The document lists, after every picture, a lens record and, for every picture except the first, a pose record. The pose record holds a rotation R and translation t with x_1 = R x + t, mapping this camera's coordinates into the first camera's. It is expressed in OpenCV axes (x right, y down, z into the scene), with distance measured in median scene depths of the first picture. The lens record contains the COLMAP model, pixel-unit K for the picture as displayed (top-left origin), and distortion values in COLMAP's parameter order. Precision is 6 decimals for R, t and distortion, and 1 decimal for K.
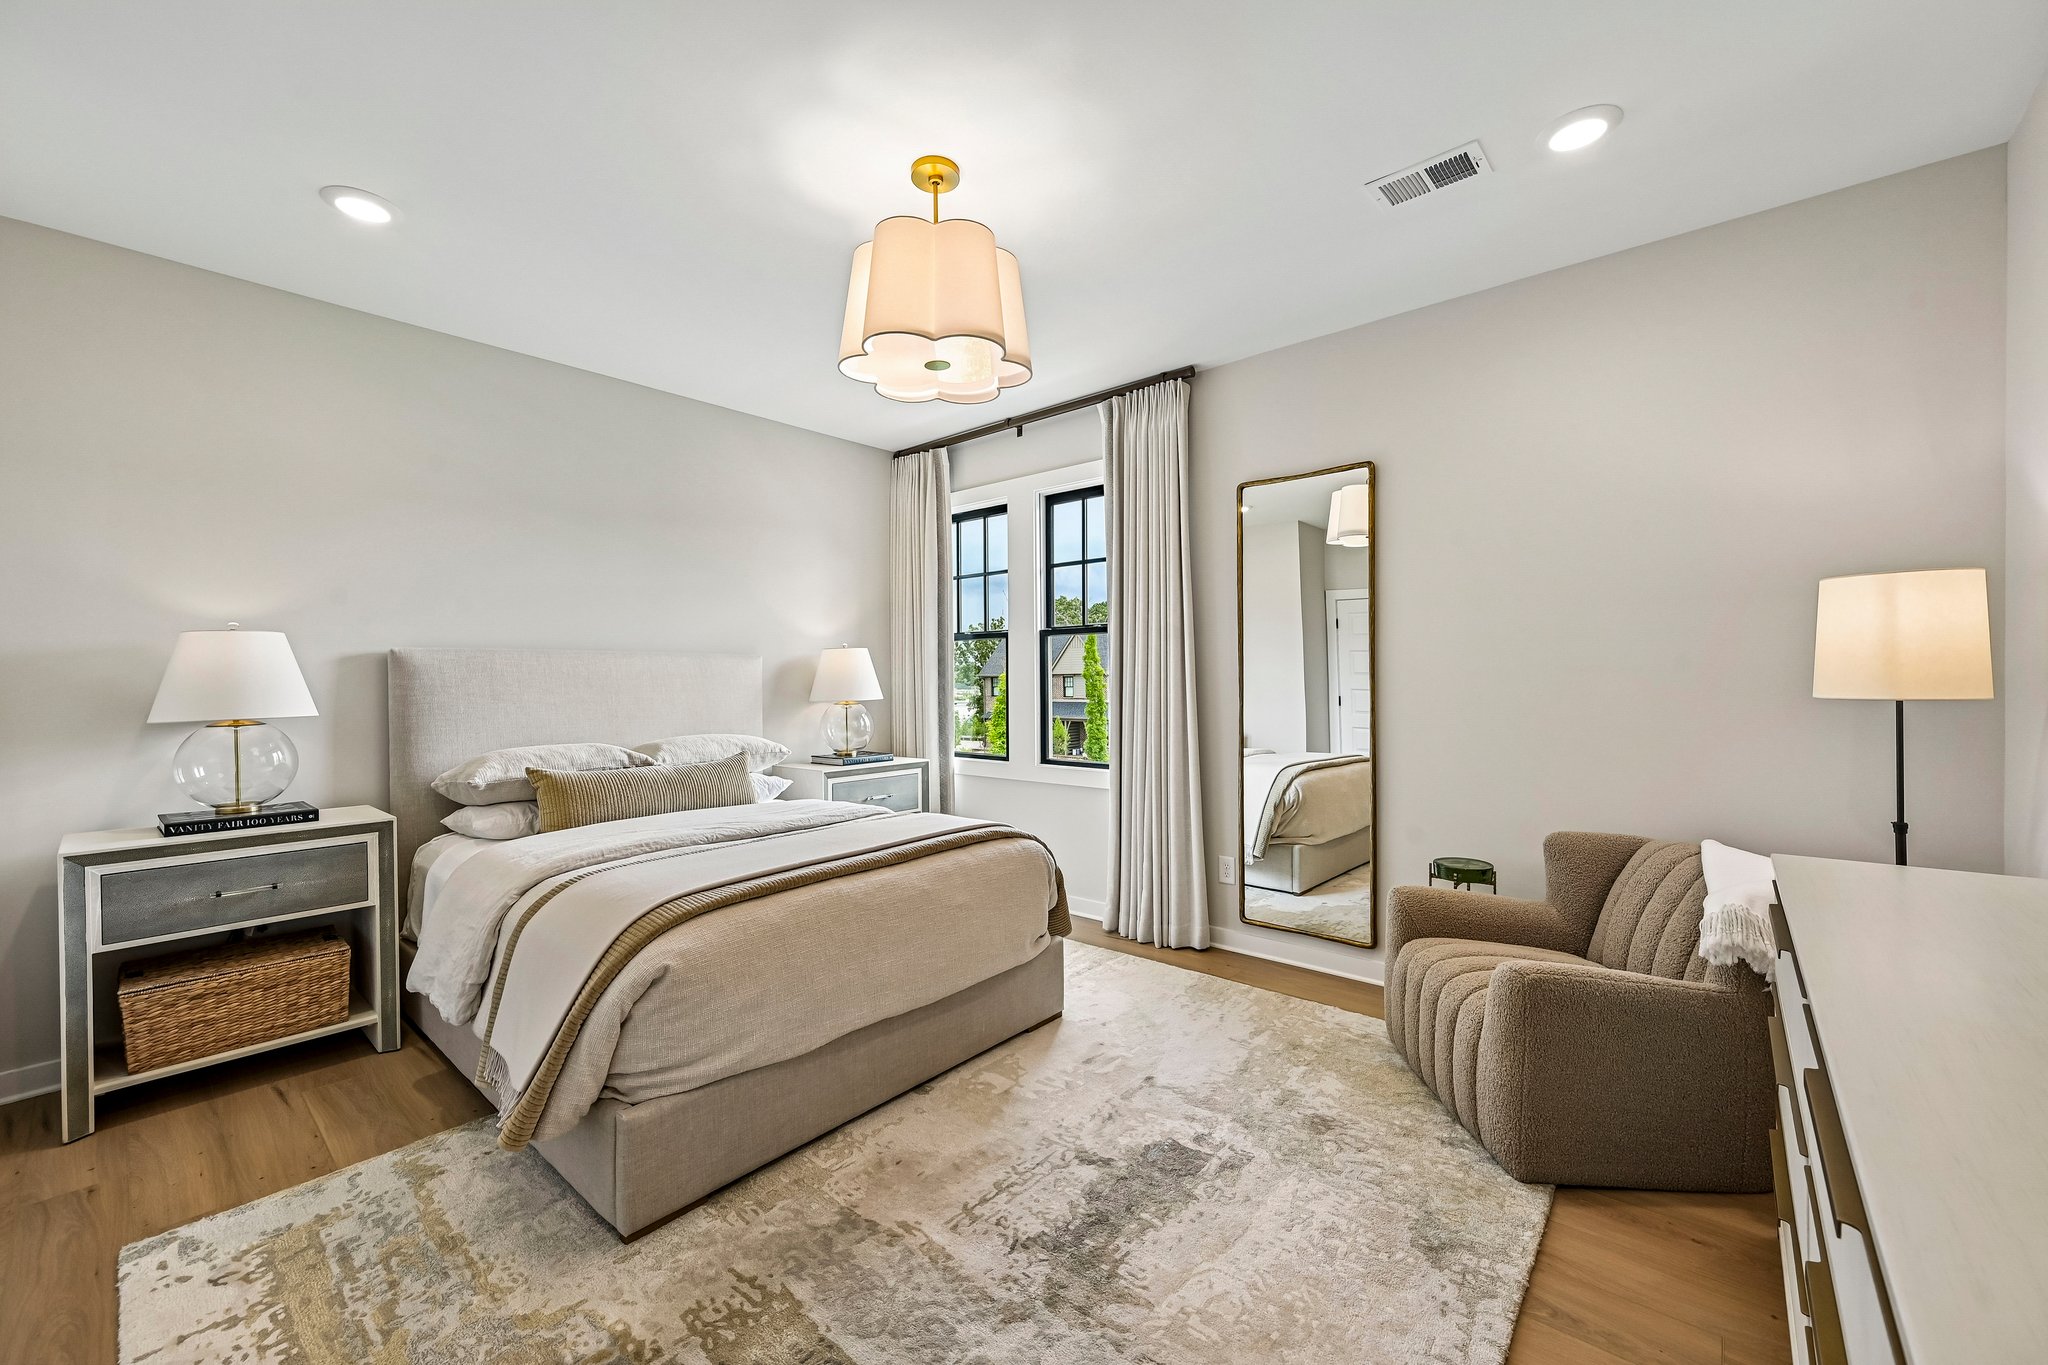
lens RADIAL K [[820.8, 0, 1016.4], [0, 820.8, 690.0], [0, 0, 1]] dist [0.000306, 0.000531]
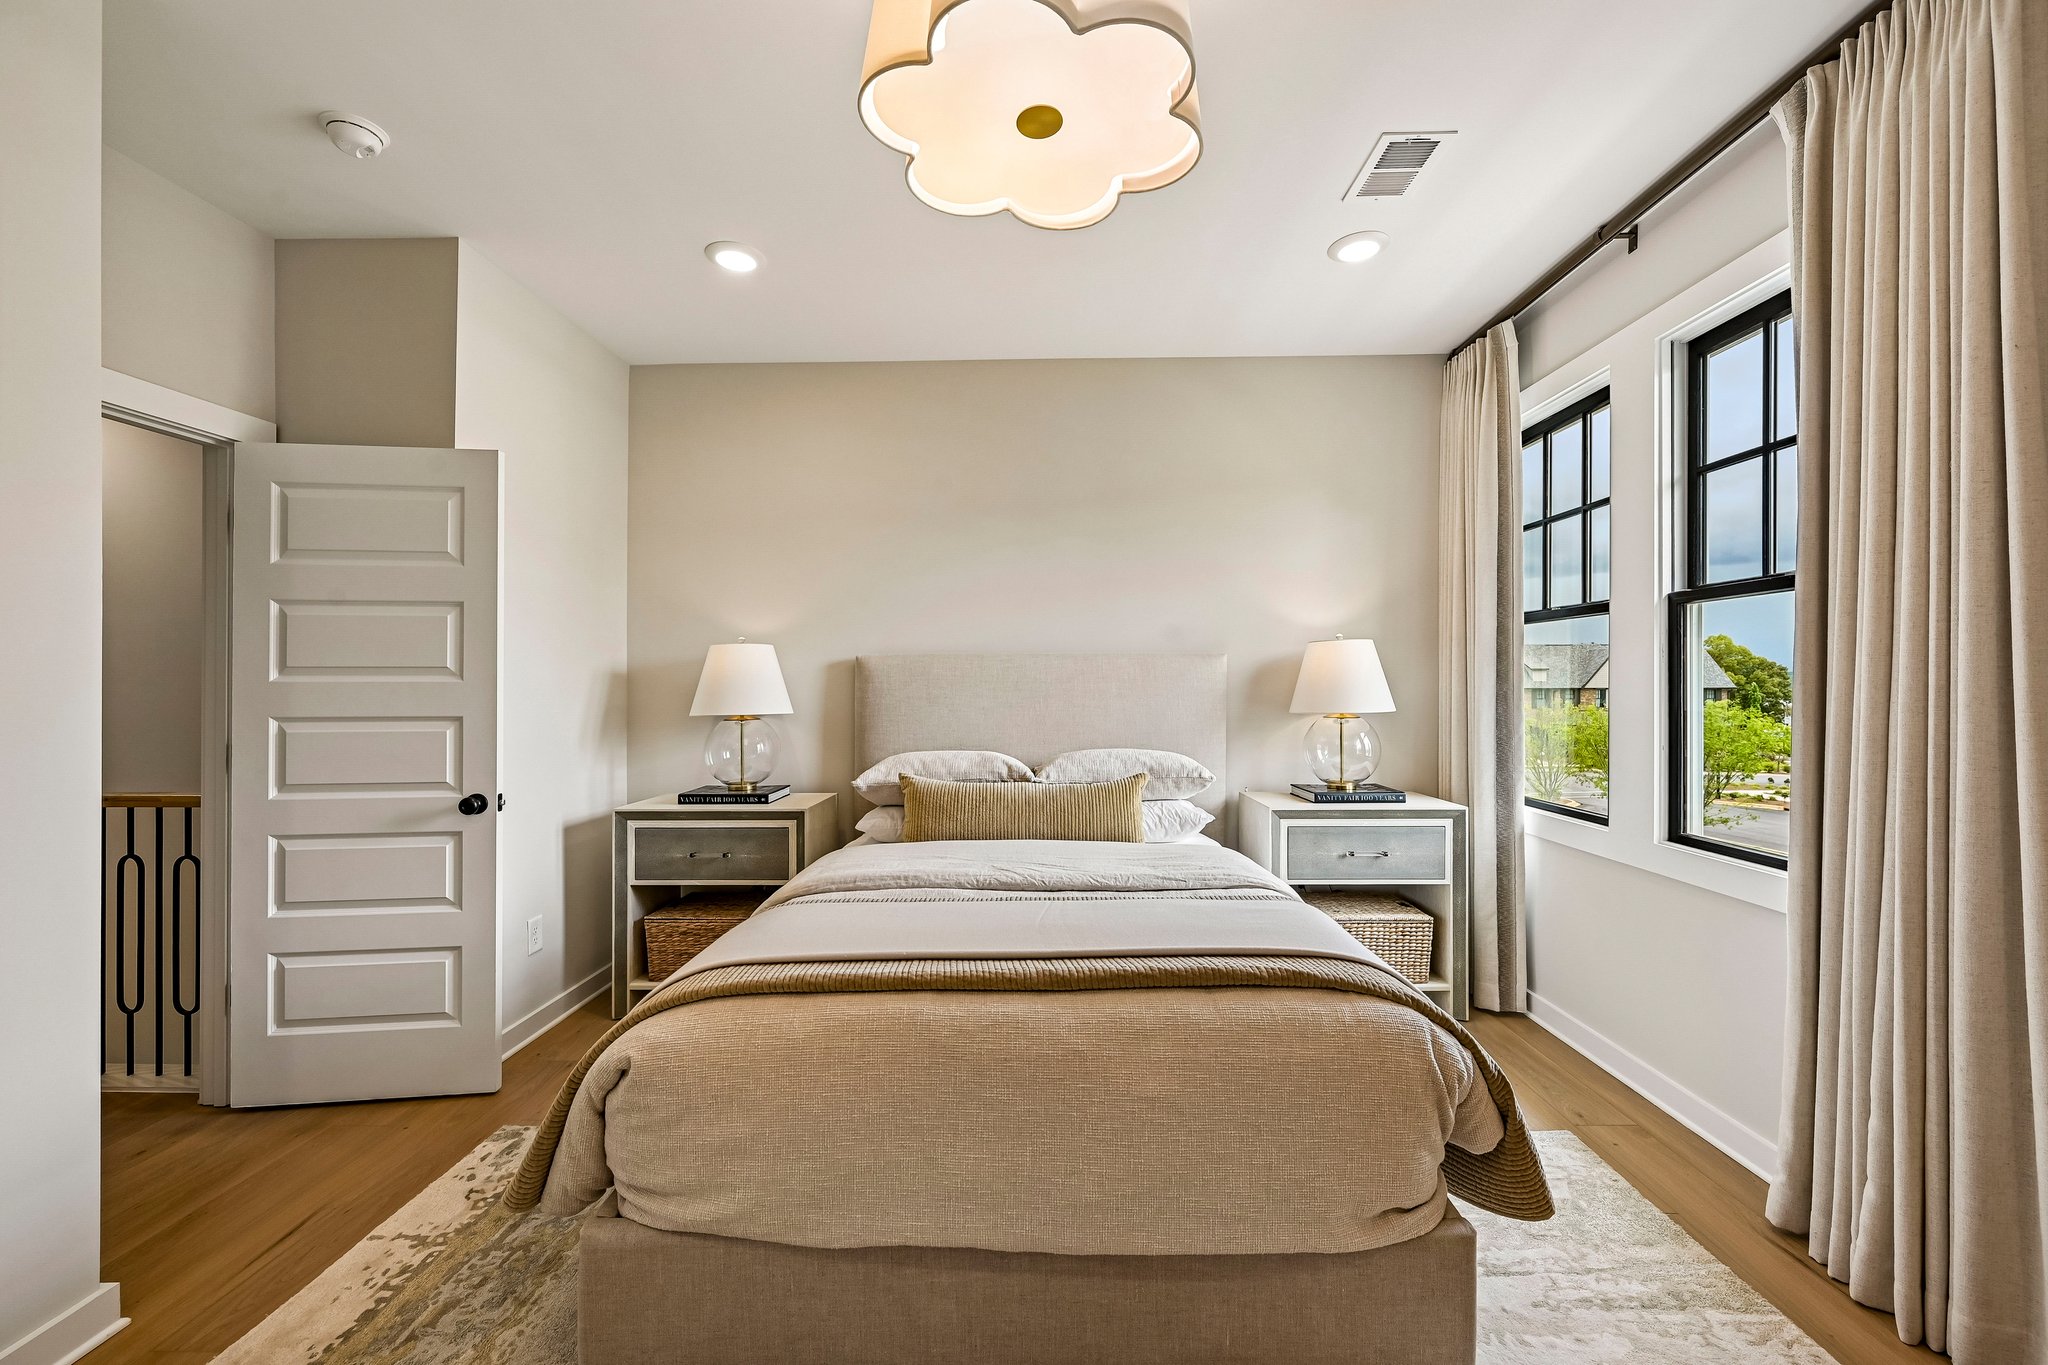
lens RADIAL K [[806.2, 0, 1023.6], [0, 806.2, 687.5], [0, 0, 1]] dist [-0.000593, -0.000107]
pose [[0.641606, 0.006063, -0.767010, 0.210138], [-0.010913, 0.999940, -0.001225, -0.007536], [0.766957, 0.009157, 0.641634, 0.428510]]
